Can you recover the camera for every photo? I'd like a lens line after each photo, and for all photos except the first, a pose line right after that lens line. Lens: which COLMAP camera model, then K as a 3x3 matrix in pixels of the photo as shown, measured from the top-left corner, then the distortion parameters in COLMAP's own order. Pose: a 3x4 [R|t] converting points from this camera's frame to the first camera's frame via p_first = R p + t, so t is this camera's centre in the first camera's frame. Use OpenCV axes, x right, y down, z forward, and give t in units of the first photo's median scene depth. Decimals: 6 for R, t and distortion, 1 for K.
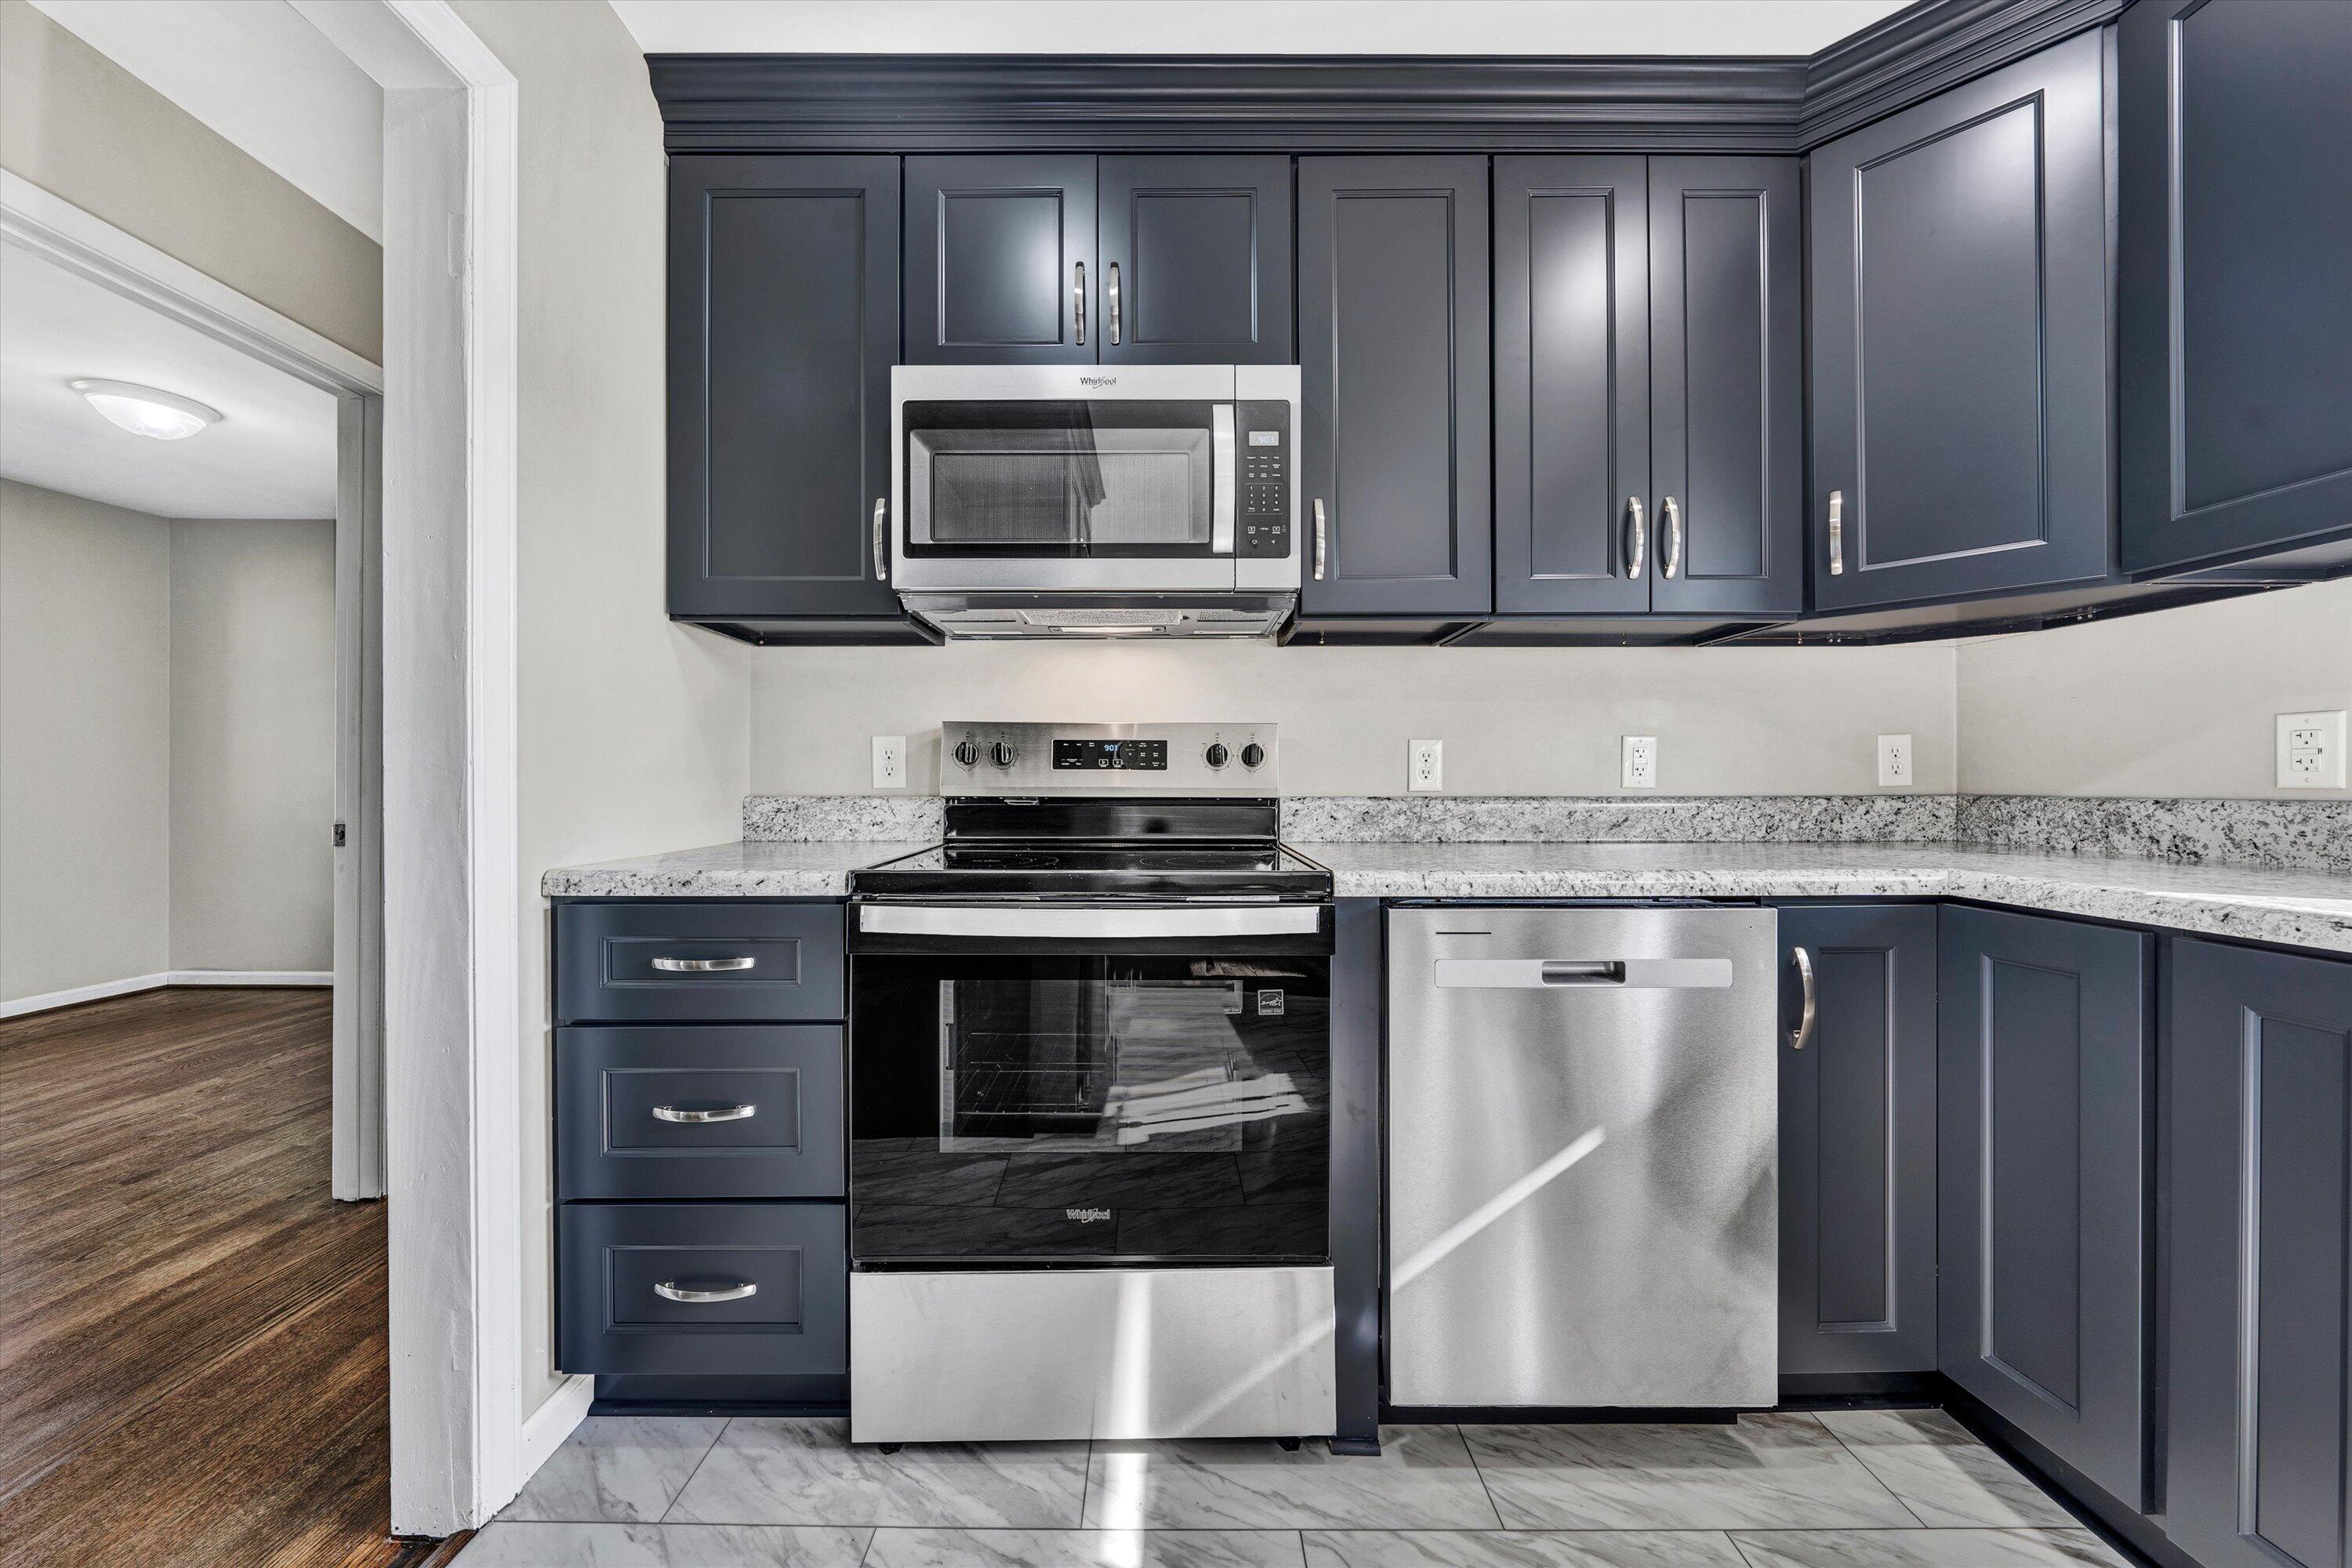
lens RADIAL K [[793.5, 0, 1181.1], [0, 793.5, 789.3], [0, 0, 1]] dist [-0.001352, -0.000085]
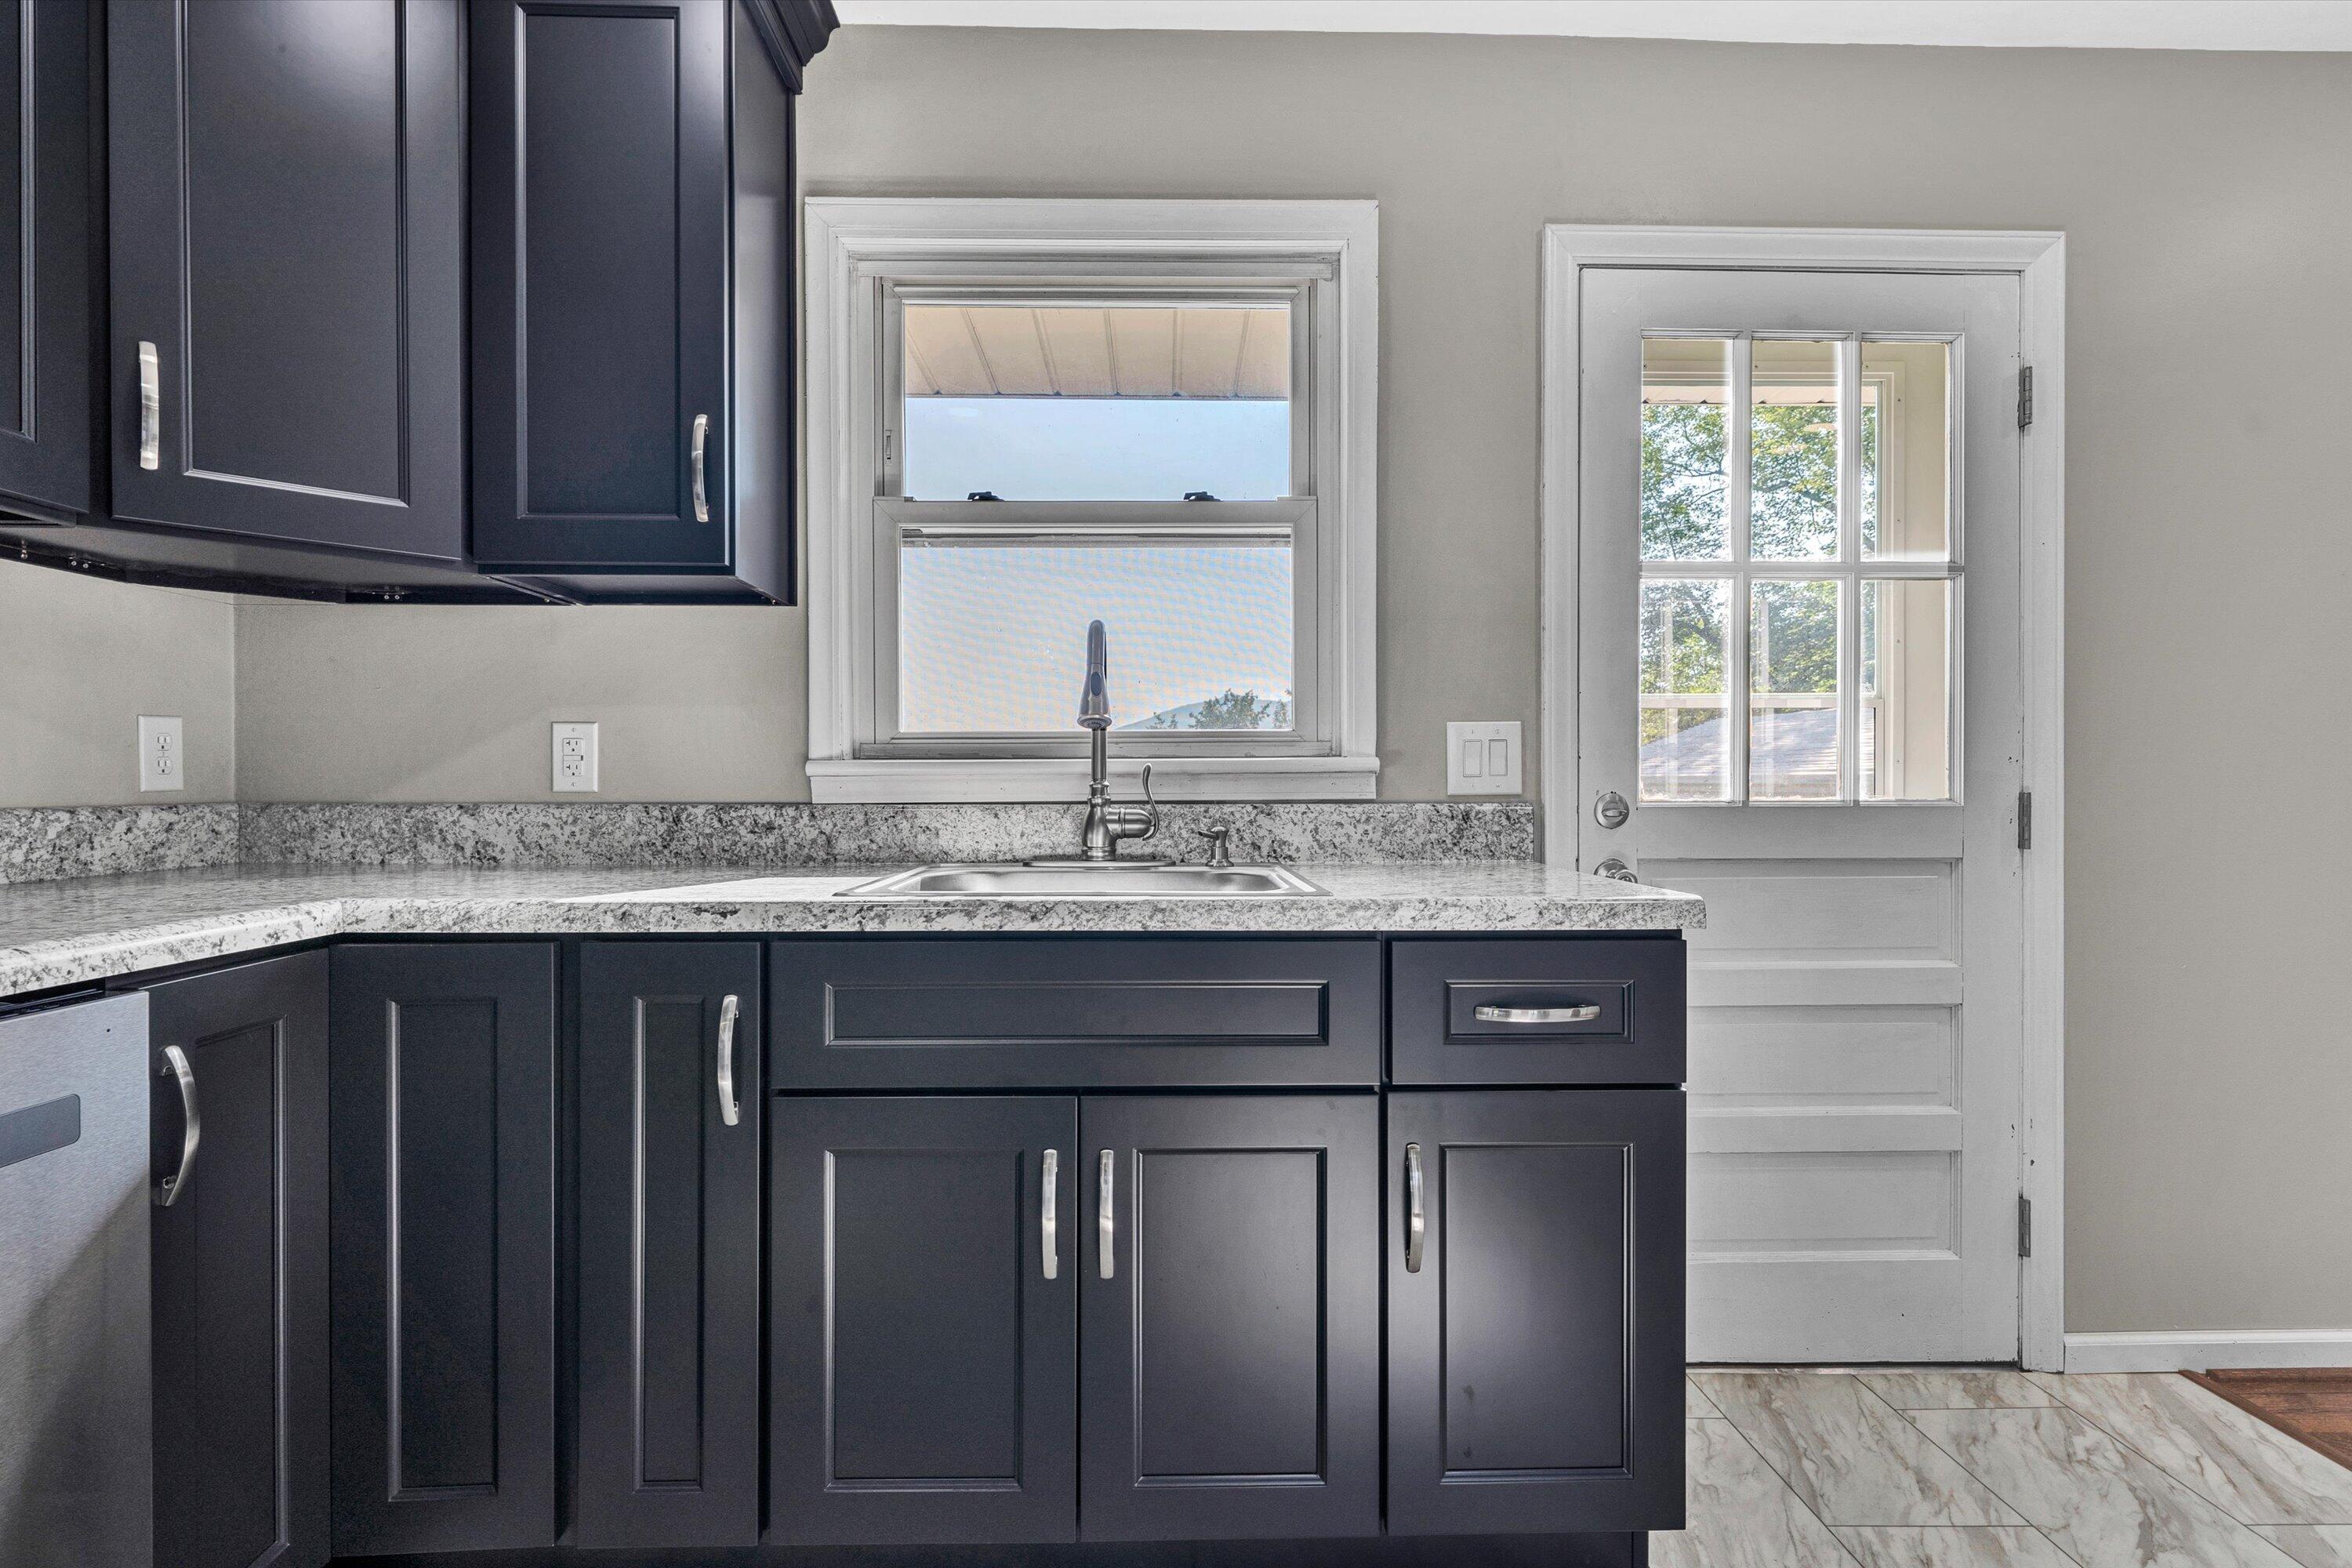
lens RADIAL K [[1103.1, 0, 1176.0], [0, 1103.1, 784.0], [0, 0, 1]] dist [0.000731, 0.000166]
pose [[-0.001718, 0.001657, 0.999997, -0.088634], [0.005856, 0.999981, -0.001647, -0.004110], [-0.999981, 0.005853, -0.001728, 0.153812]]
